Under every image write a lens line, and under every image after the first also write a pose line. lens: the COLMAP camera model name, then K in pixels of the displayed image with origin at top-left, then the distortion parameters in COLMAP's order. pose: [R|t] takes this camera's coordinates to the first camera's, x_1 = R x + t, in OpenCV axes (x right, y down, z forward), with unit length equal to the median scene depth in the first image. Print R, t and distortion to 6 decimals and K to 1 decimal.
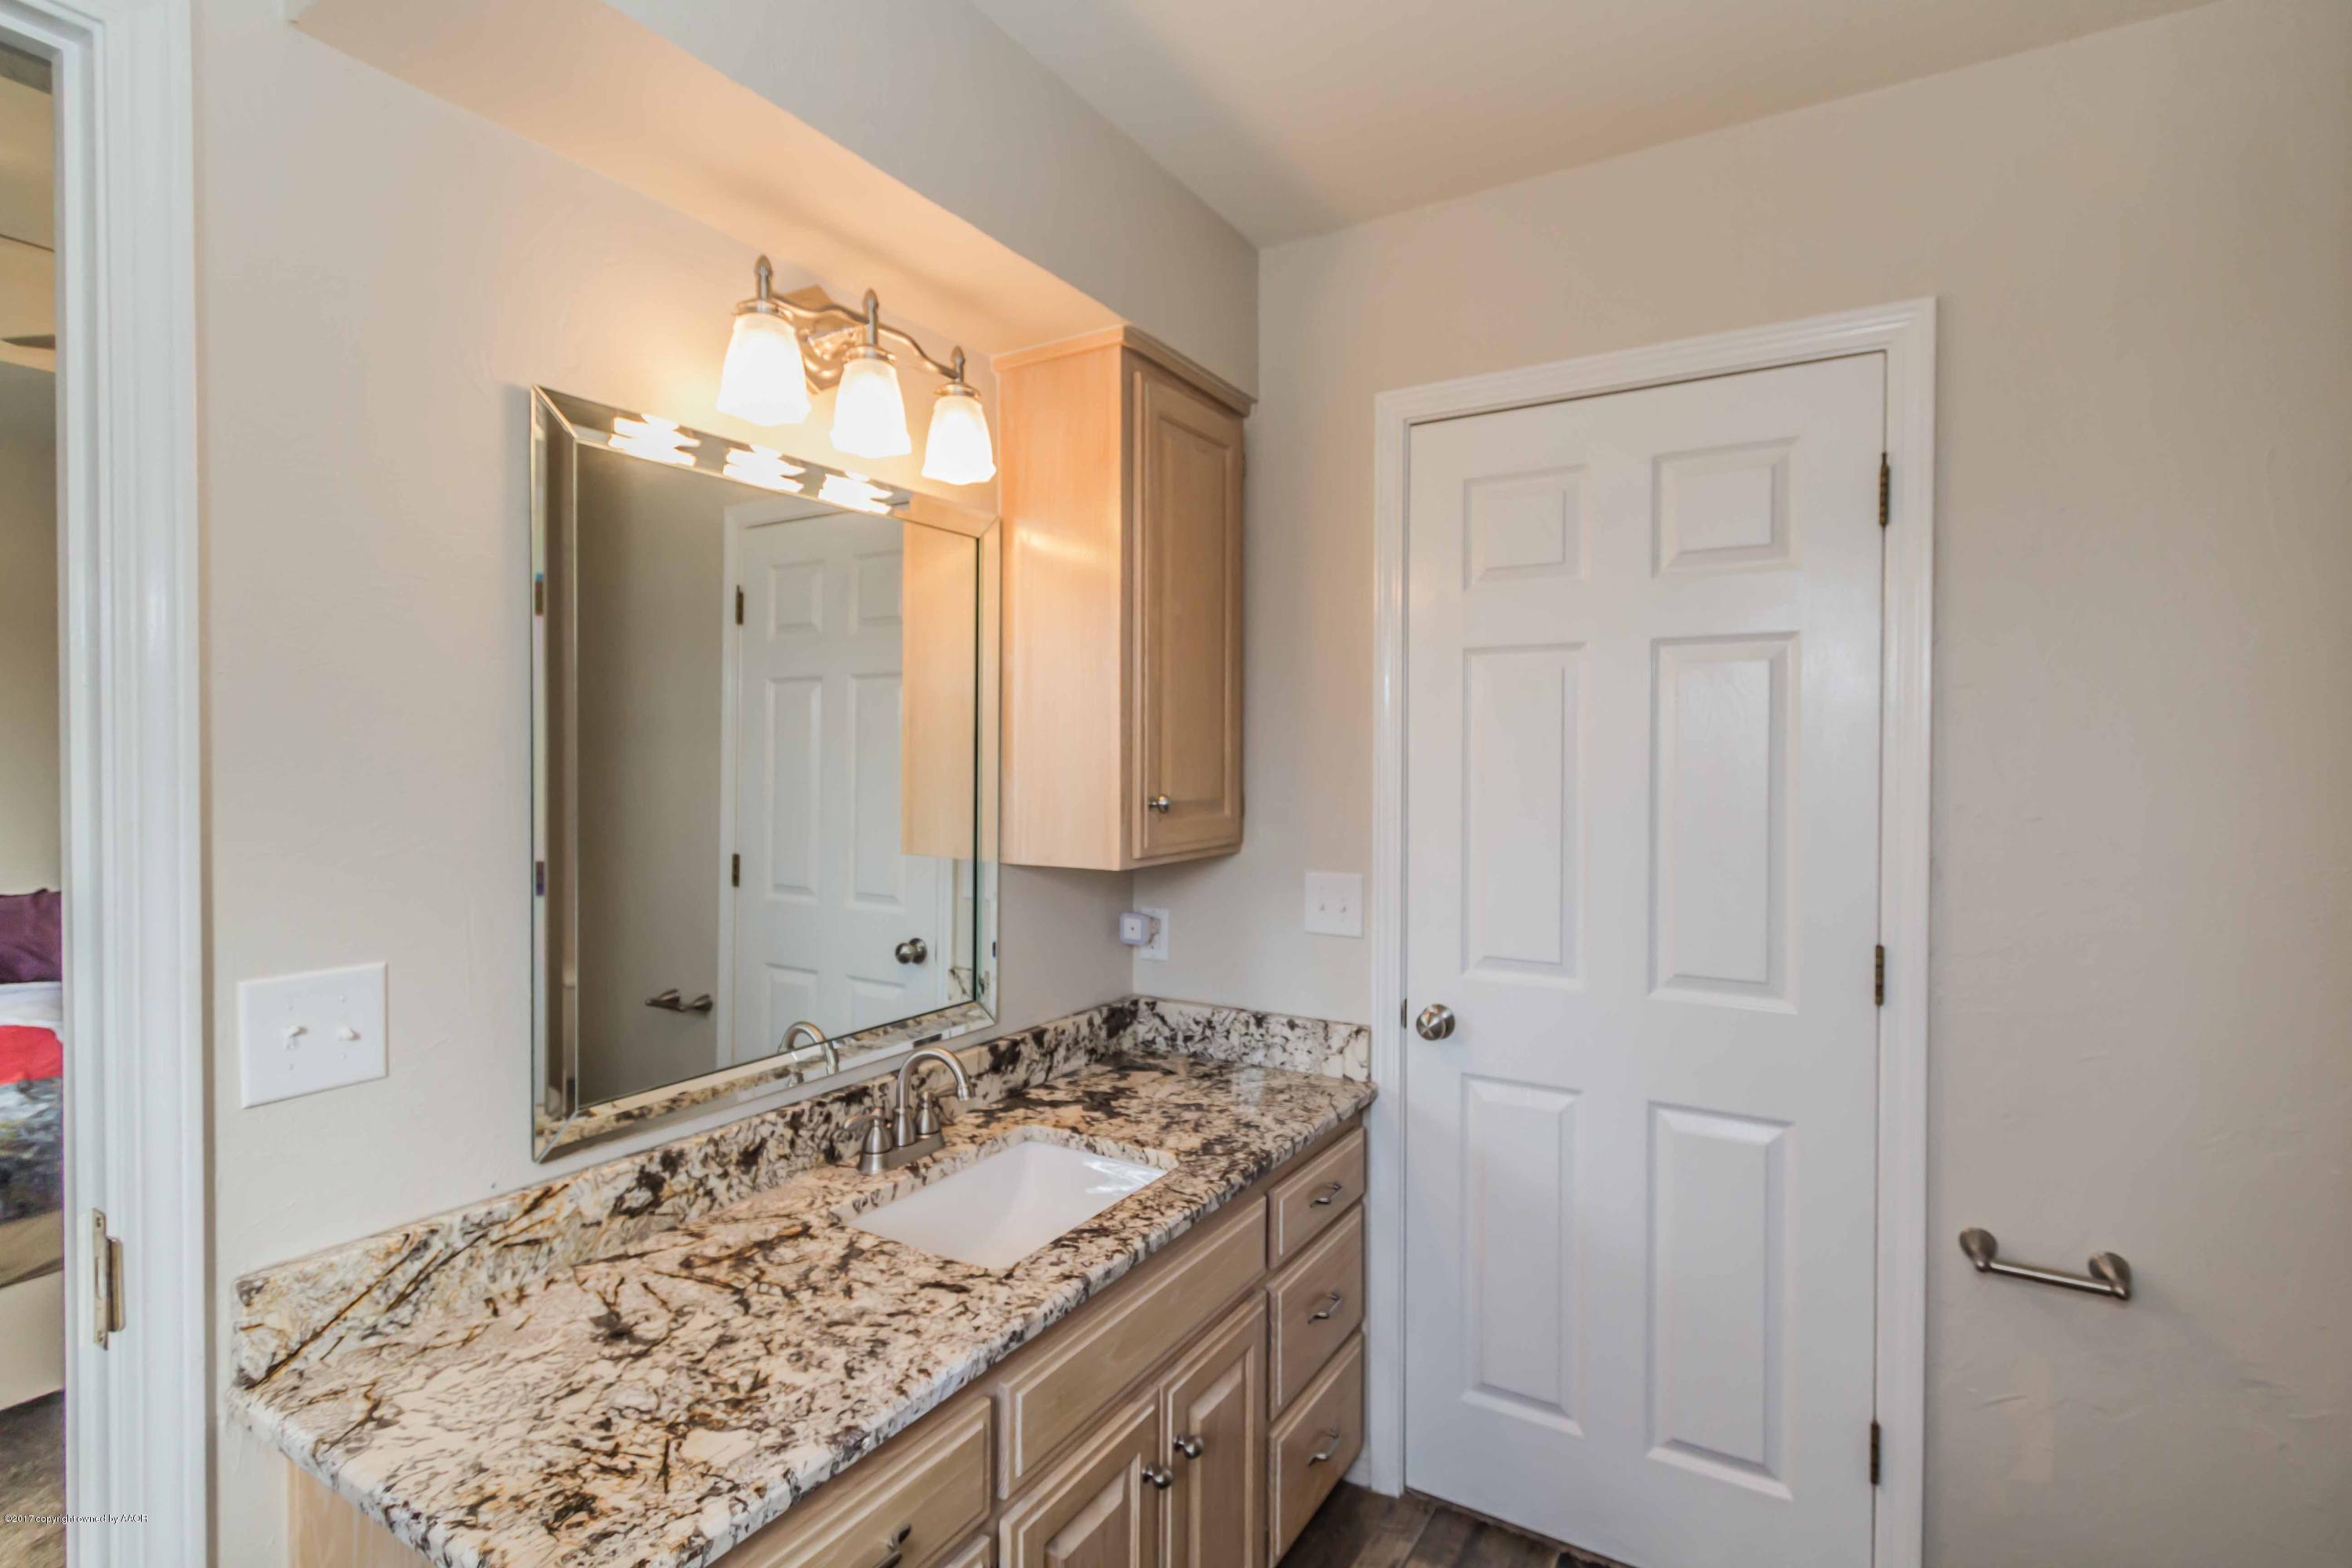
lens RADIAL K [[1102.6, 0, 1184.9], [0, 1102.6, 777.3], [0, 0, 1]] dist [0.001079, -0.001837]
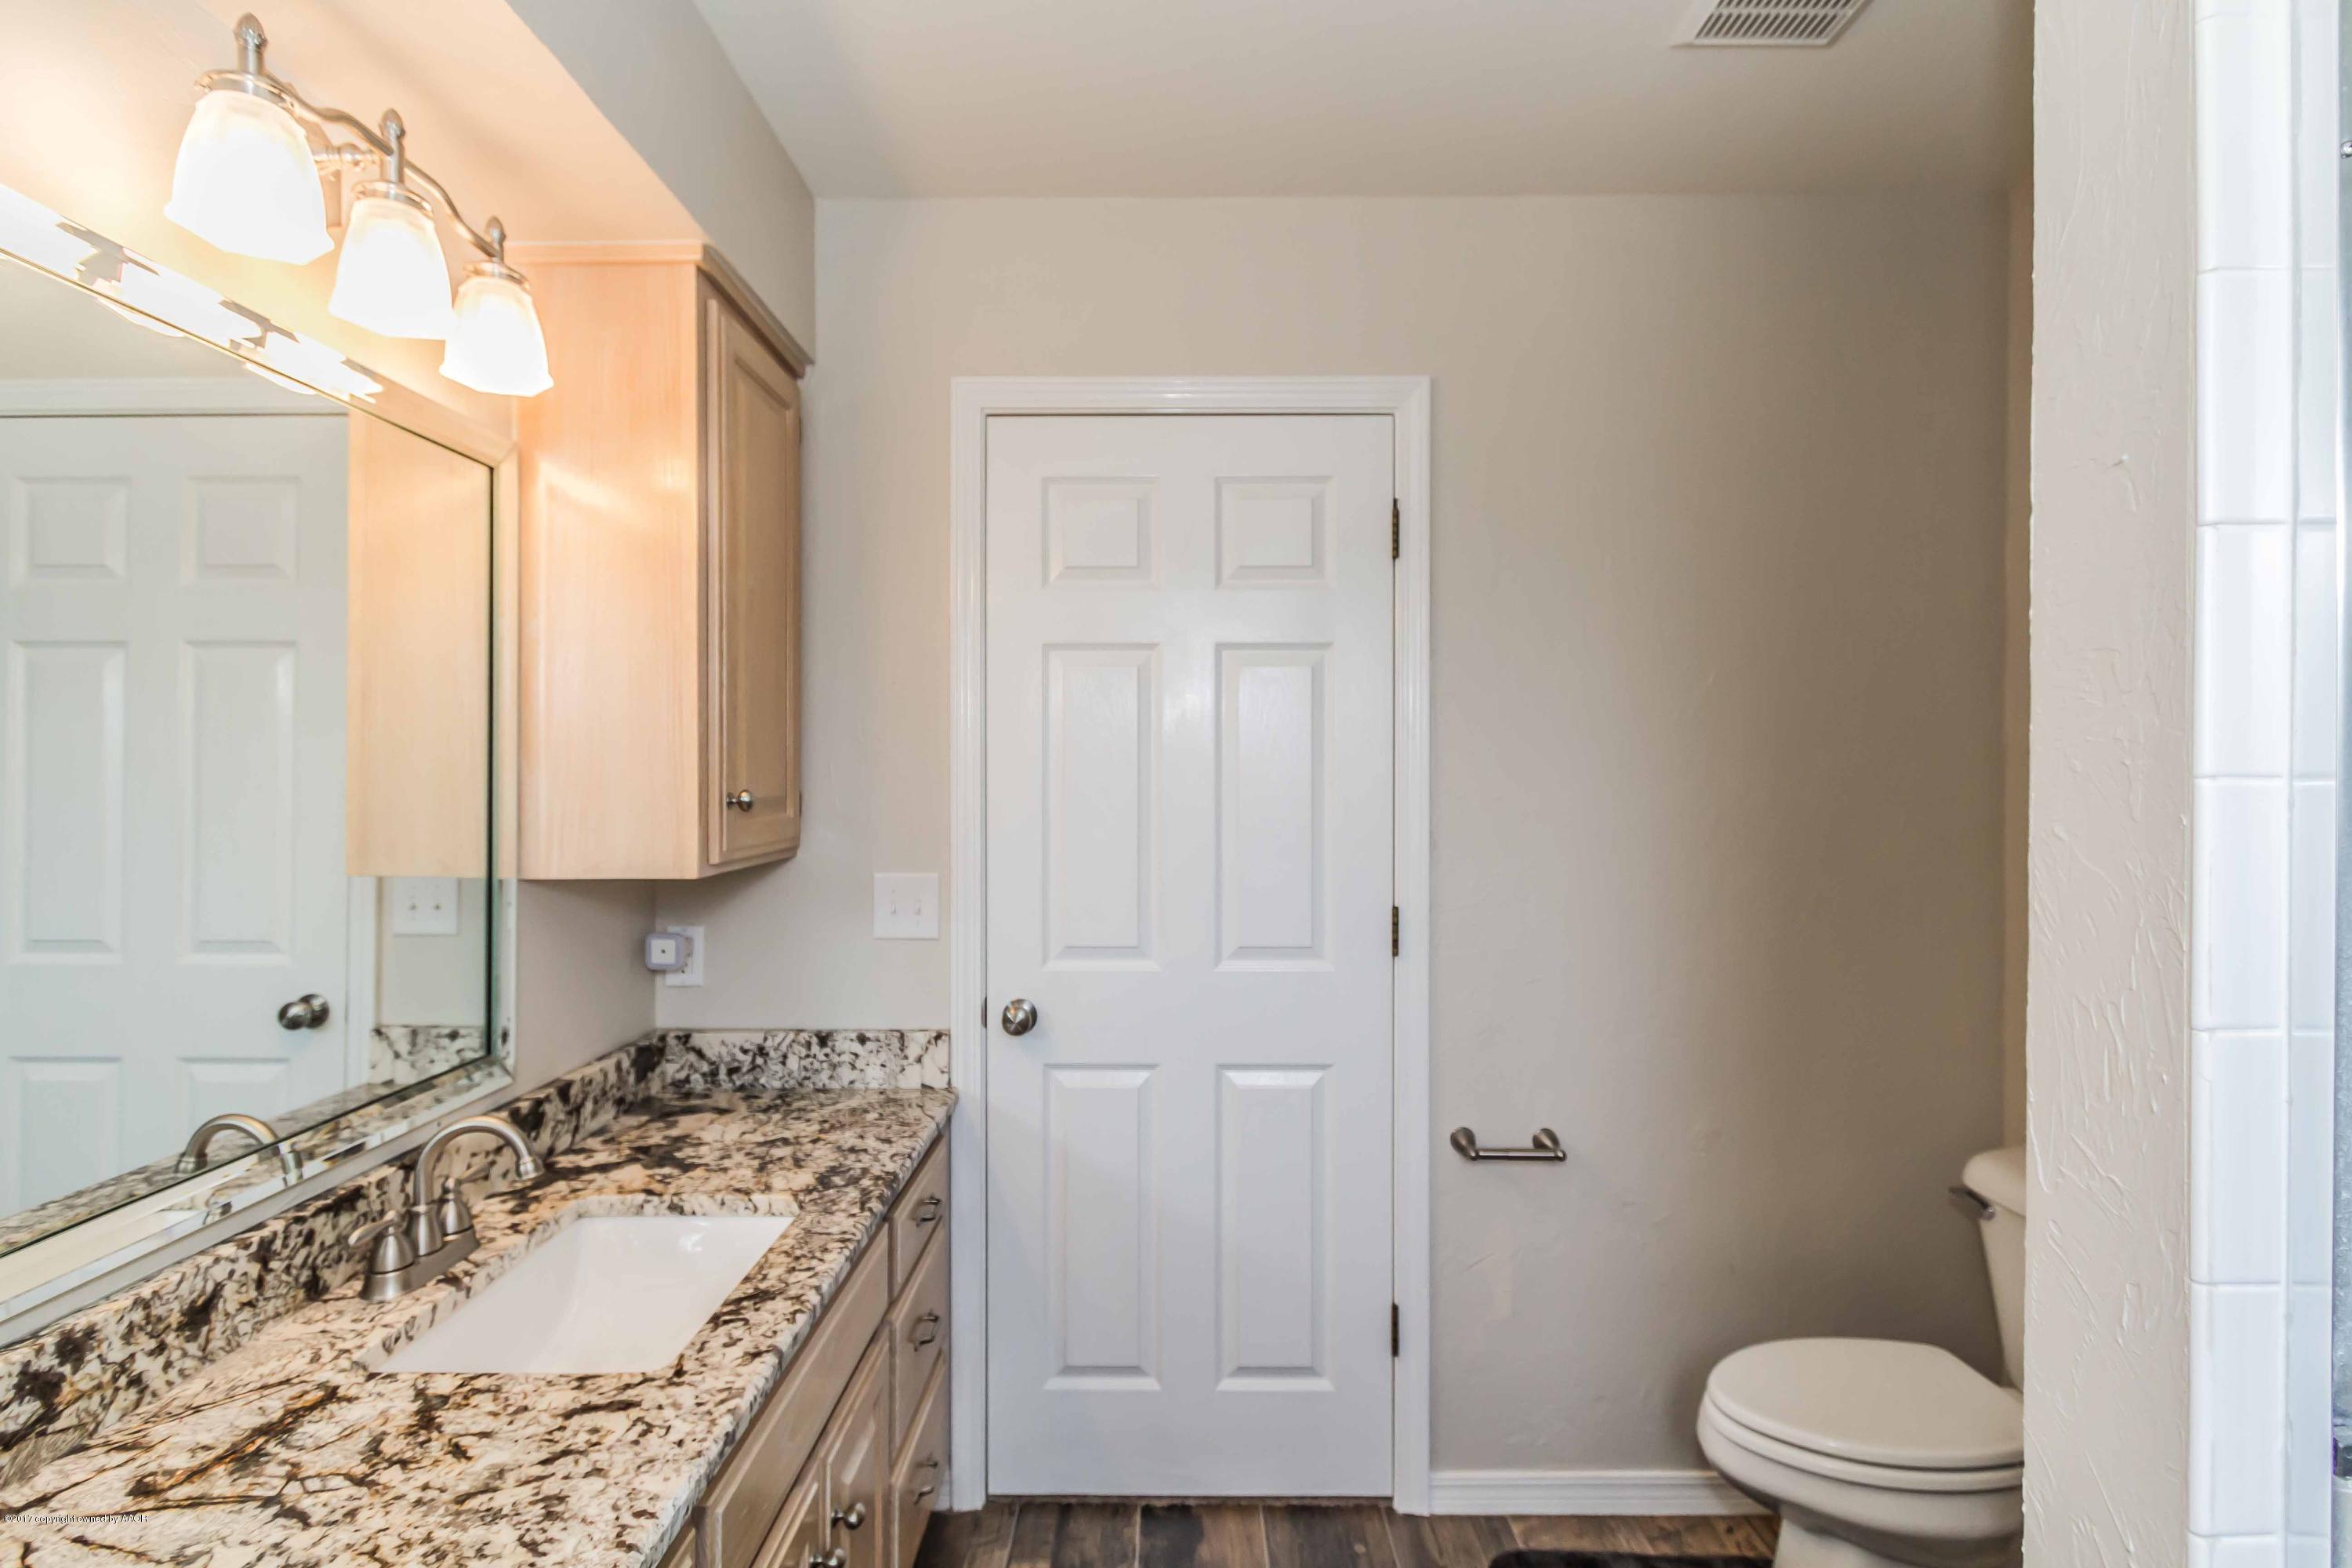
lens RADIAL K [[1099.9, 0, 1164.7], [0, 1099.9, 784.4], [0, 0, 1]] dist [0.003034, -0.003343]
pose [[0.861583, -0.007552, 0.507560, -0.182944], [0.010747, 0.999937, -0.003365, 0.018590], [-0.507503, 0.008354, 0.861610, 0.083351]]
